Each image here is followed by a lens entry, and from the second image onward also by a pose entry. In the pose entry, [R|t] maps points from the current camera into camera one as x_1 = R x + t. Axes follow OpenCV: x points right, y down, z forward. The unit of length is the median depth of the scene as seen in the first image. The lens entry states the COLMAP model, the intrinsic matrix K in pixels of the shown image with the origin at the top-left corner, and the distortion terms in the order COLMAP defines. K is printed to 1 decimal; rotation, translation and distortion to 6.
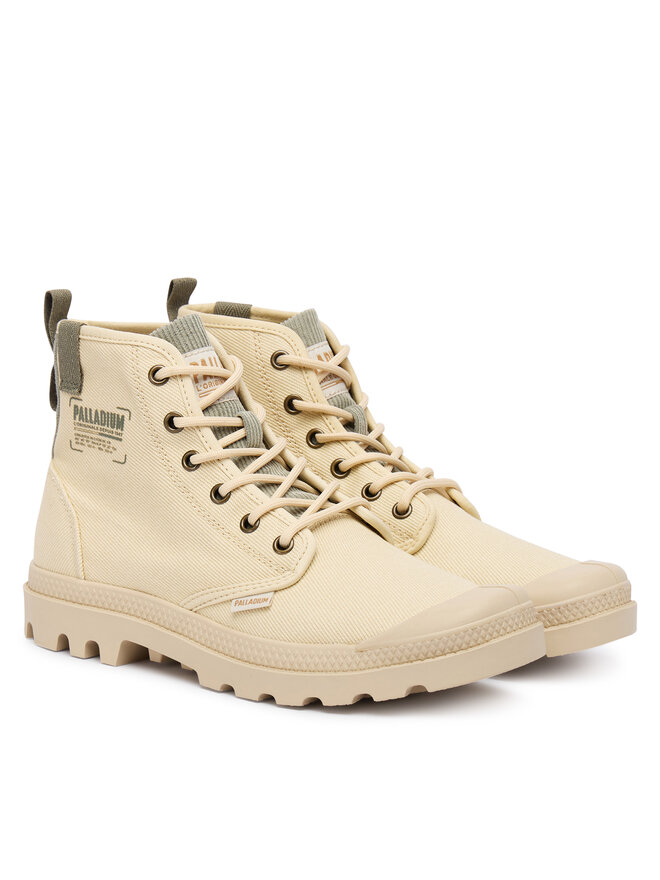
lens RADIAL K [[2260.1, 0, 330.0], [0, 2260.1, 440.0], [0, 0, 1]] dist [-0.107830, -0.327797]
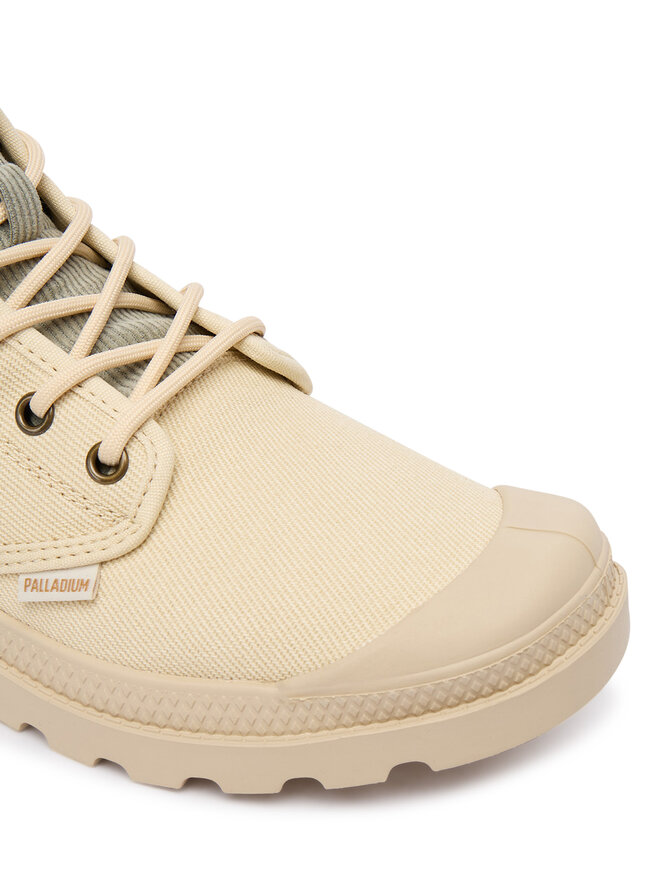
lens RADIAL K [[1063.1, 0, 330.0], [0, 1063.1, 440.0], [0, 0, 1]] dist [0.002069, -0.001612]
pose [[0.989196, -0.097863, 0.109148, 0.002512], [0.046704, 0.916134, 0.398142, -0.048323], [-0.138958, -0.388743, 0.910807, 0.785523]]
